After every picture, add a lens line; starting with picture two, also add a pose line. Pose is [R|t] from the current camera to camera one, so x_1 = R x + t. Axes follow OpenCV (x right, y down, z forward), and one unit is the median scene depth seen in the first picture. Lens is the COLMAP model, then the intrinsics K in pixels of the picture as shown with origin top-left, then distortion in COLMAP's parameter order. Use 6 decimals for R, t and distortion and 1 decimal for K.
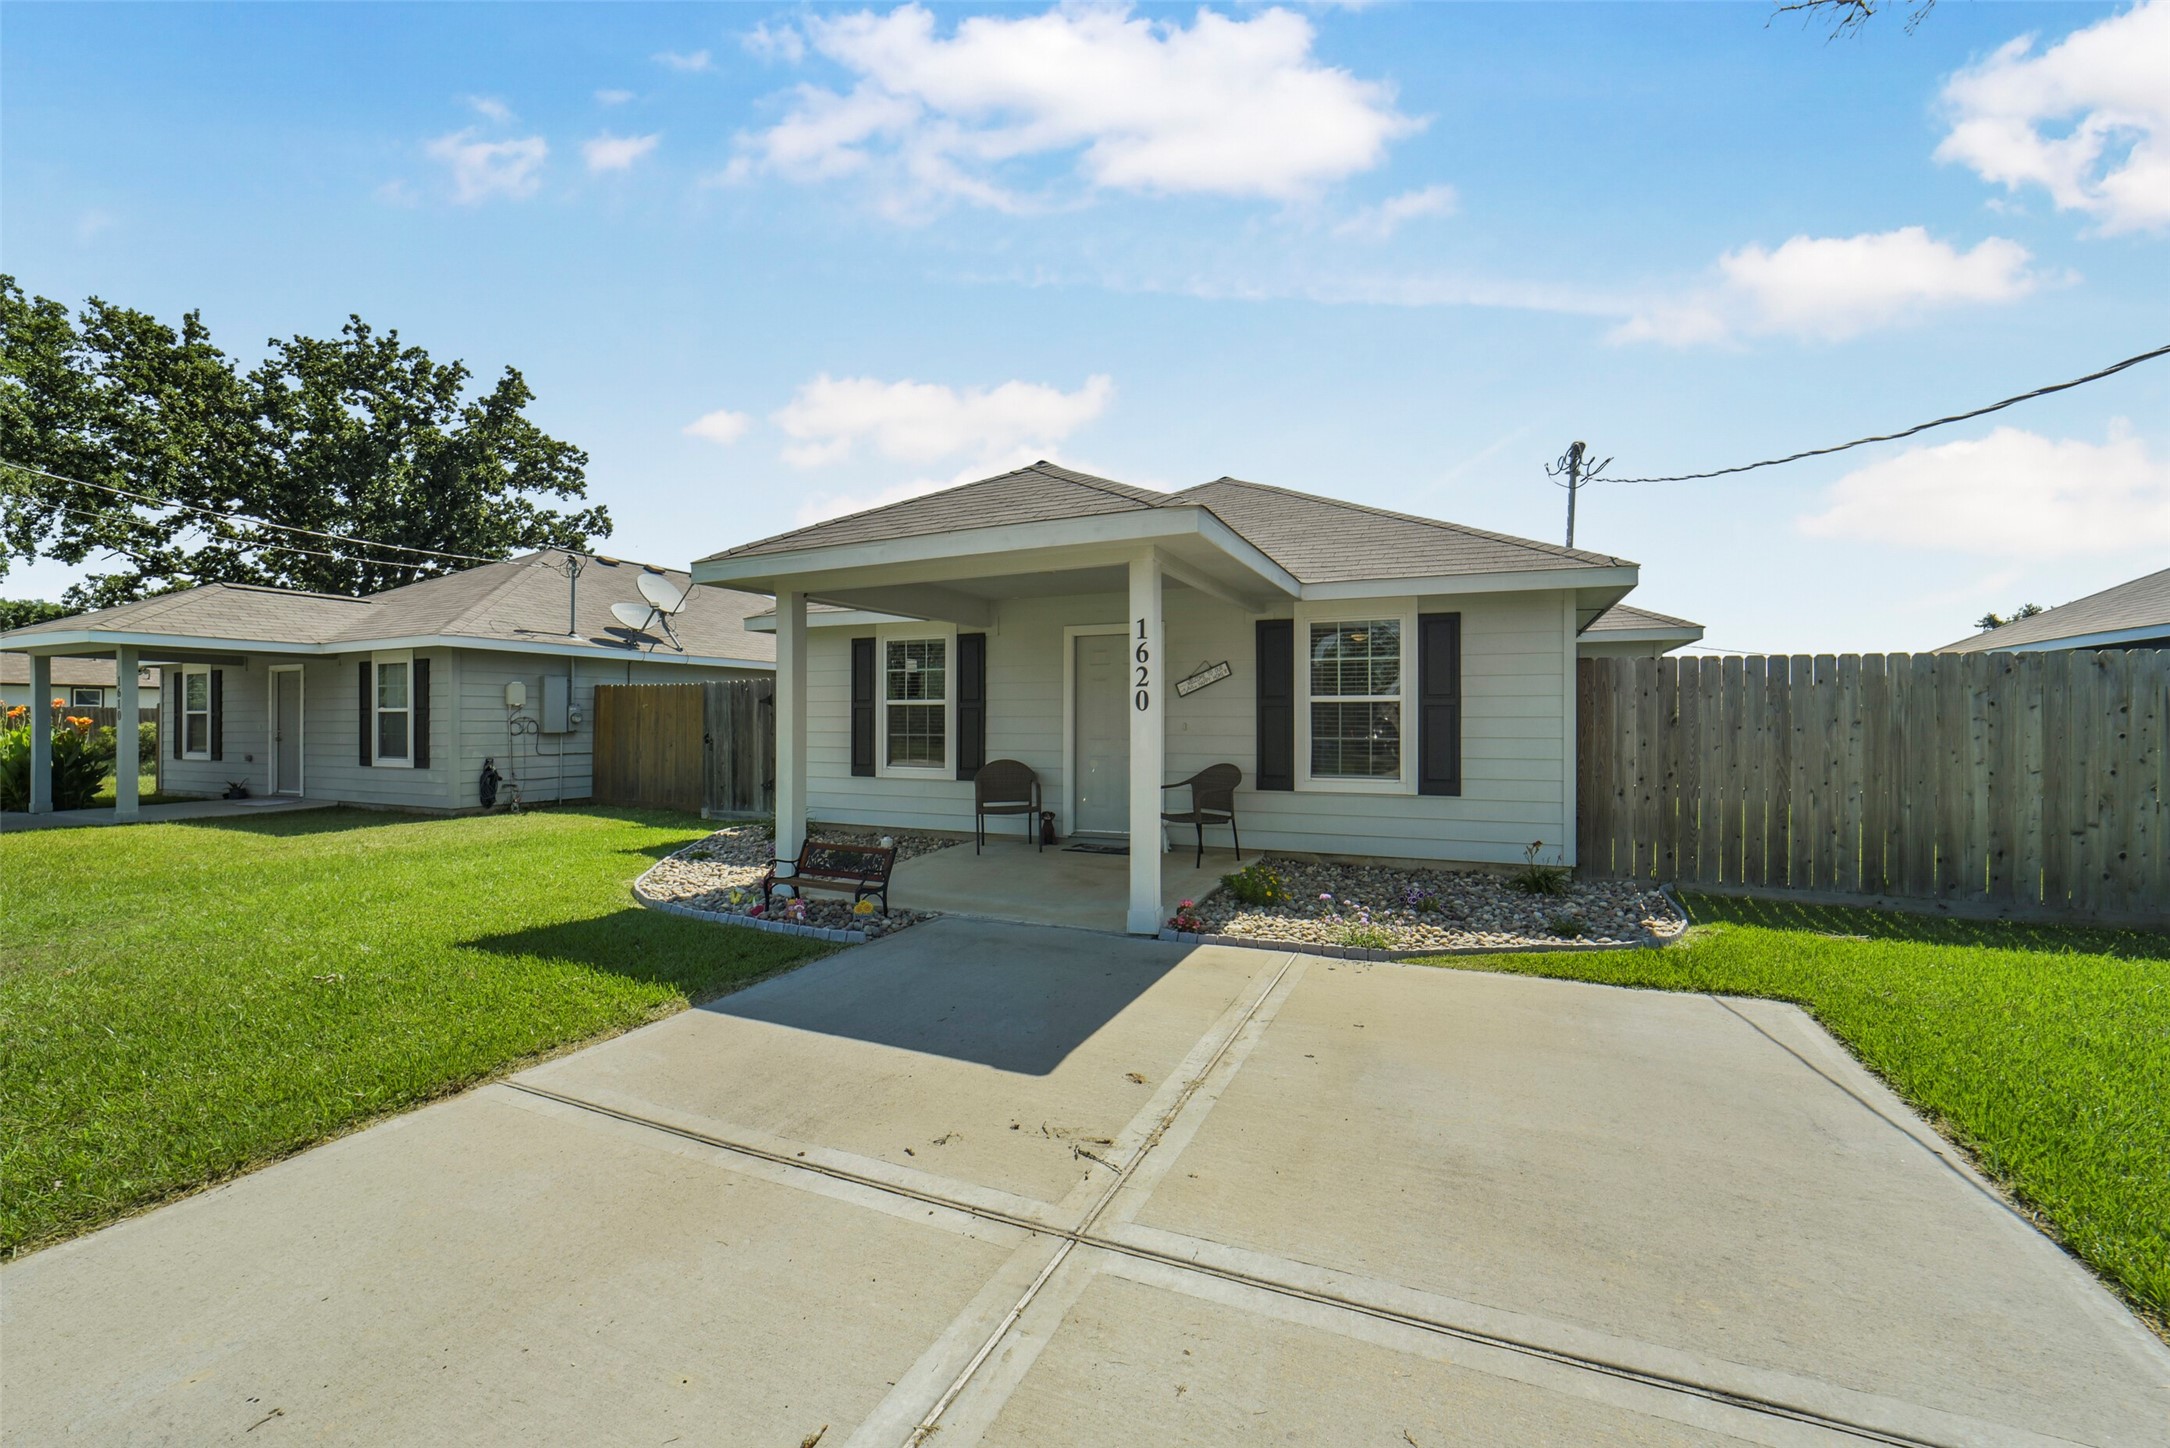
lens RADIAL K [[868.6, 0, 1085.0], [0, 868.6, 724.0], [0, 0, 1]] dist [-0.000366, -0.000025]
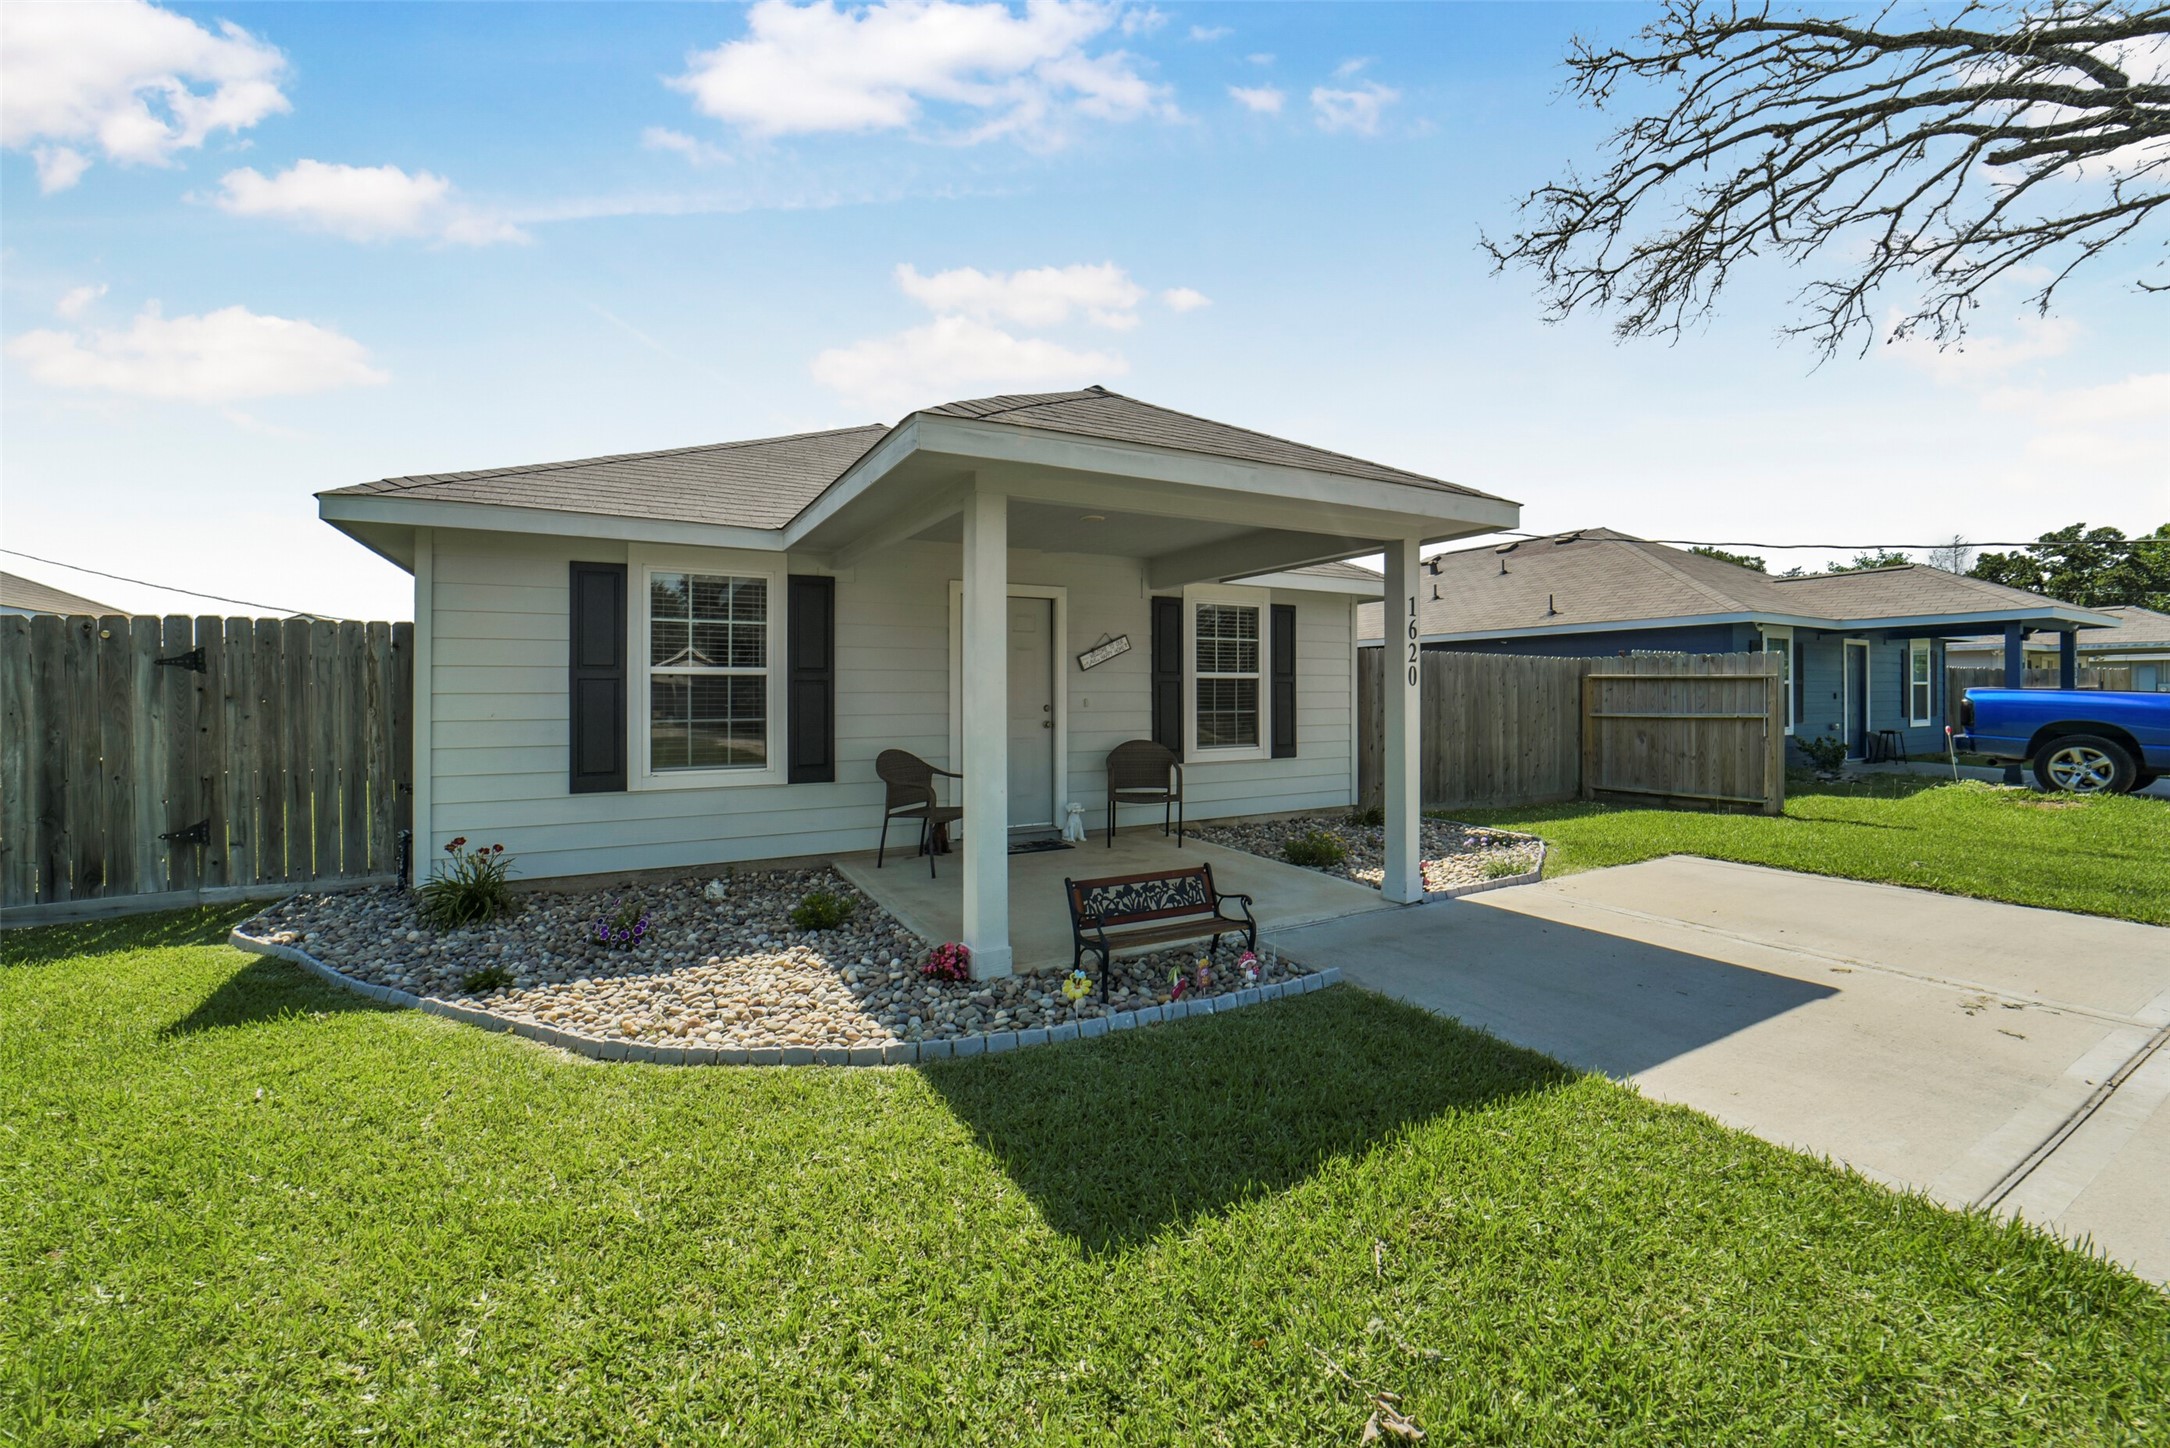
lens RADIAL K [[868.6, 0, 1085.0], [0, 868.6, 724.0], [0, 0, 1]] dist [-0.000366, -0.000025]
pose [[0.599278, -0.032118, 0.799896, -0.786631], [0.007850, 0.999383, 0.034246, -0.007792], [-0.800502, -0.014244, 0.599160, 0.547406]]
